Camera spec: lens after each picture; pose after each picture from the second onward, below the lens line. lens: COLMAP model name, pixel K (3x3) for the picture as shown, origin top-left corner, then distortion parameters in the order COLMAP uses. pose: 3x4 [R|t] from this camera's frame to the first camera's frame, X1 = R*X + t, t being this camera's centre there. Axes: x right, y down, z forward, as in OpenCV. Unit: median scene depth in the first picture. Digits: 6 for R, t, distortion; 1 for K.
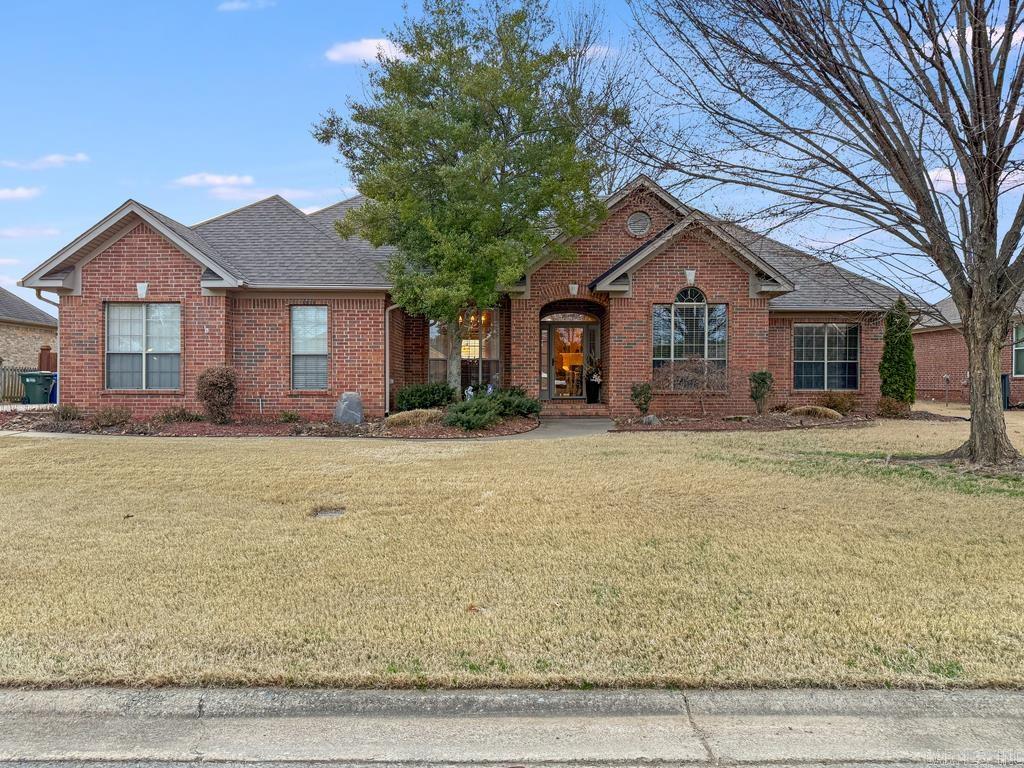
lens RADIAL K [[710.0, 0, 512.0], [0, 710.0, 384.0], [0, 0, 1]] dist [0.006284, 0.000009]
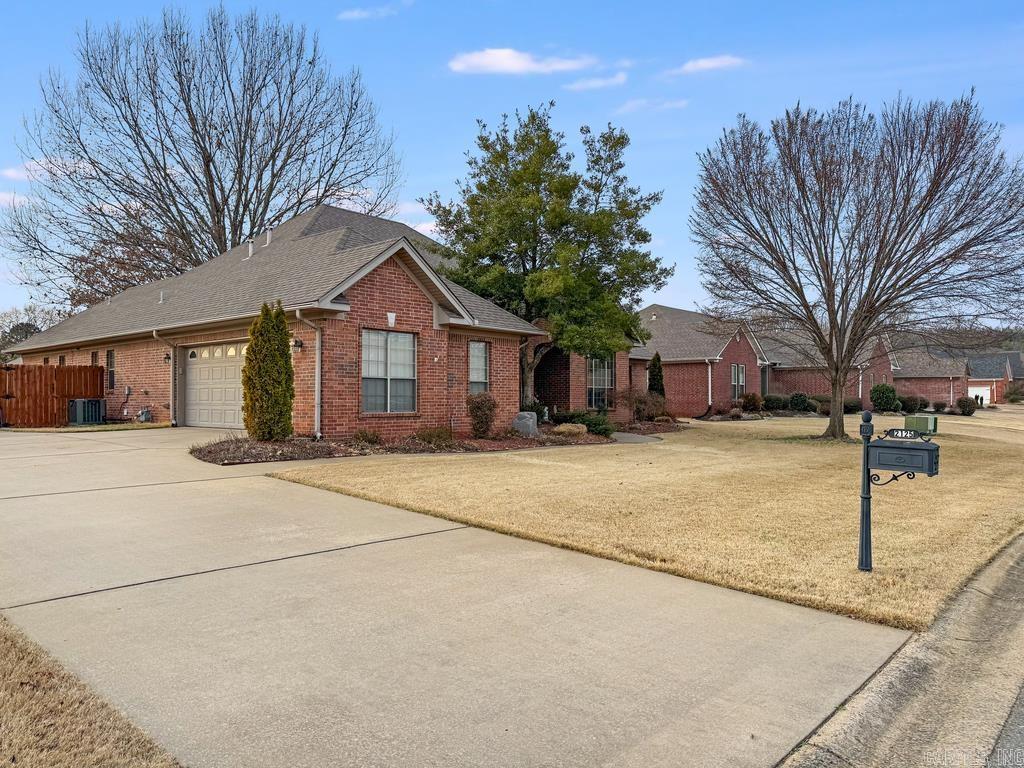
lens RADIAL K [[710.0, 0, 512.0], [0, 710.0, 384.0], [0, 0, 1]] dist [0.006284, 0.000009]
pose [[0.676081, 0.015027, 0.736674, -1.172564], [0.002049, 0.999750, -0.022274, -0.010907], [-0.736824, 0.016569, 0.675881, 0.147016]]
